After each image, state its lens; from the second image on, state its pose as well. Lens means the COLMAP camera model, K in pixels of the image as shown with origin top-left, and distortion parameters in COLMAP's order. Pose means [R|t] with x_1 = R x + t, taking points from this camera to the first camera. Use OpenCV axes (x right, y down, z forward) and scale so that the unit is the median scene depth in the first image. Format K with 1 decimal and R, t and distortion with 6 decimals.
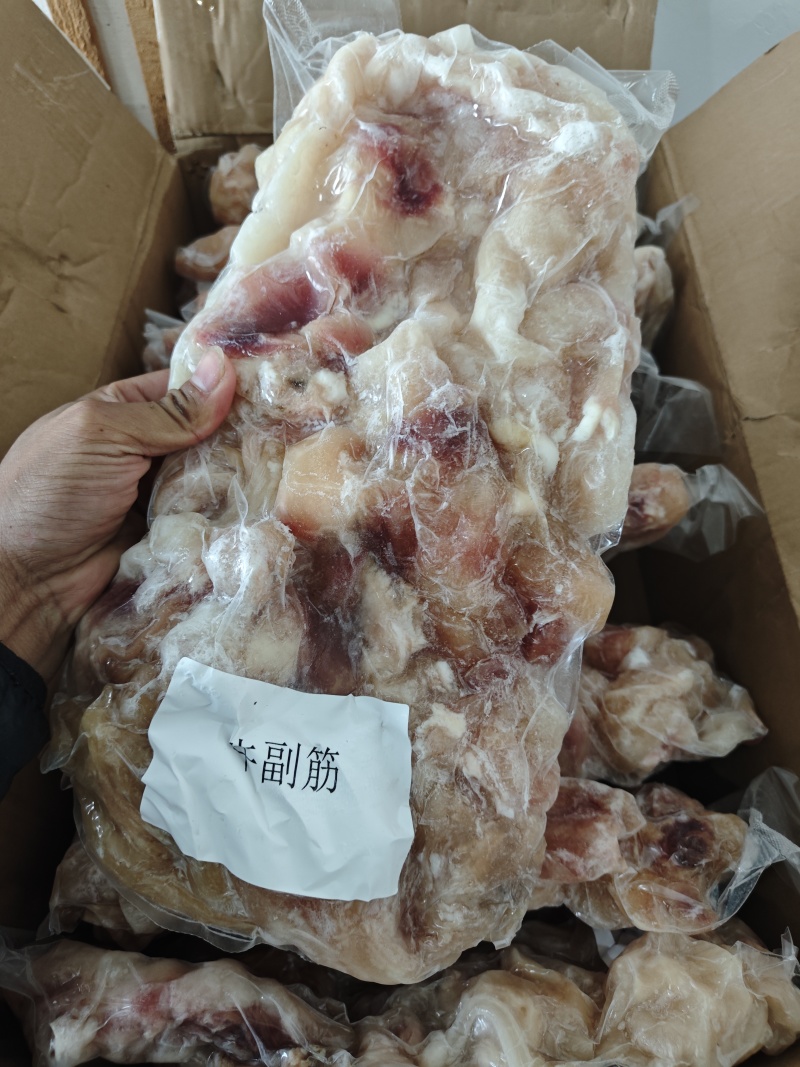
lens RADIAL K [[750.3, 0, 400.0], [0, 750.3, 533.5], [0, 0, 1]] dist [0.003236, 0.002574]
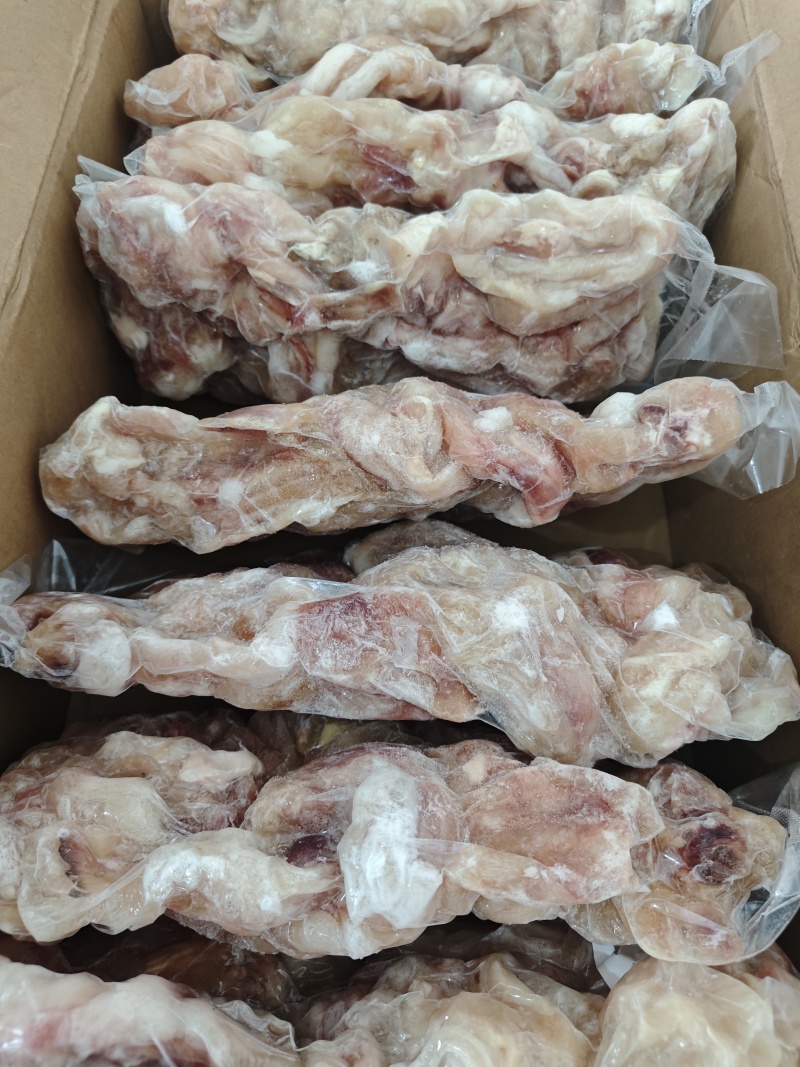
lens RADIAL K [[750.3, 0, 400.0], [0, 750.3, 533.5], [0, 0, 1]] dist [0.003236, 0.002574]
pose [[0.999385, 0.034876, -0.003676, 0.030592], [-0.034028, 0.989727, 0.138861, -0.036763], [0.008481, -0.138651, 0.990305, 0.229864]]
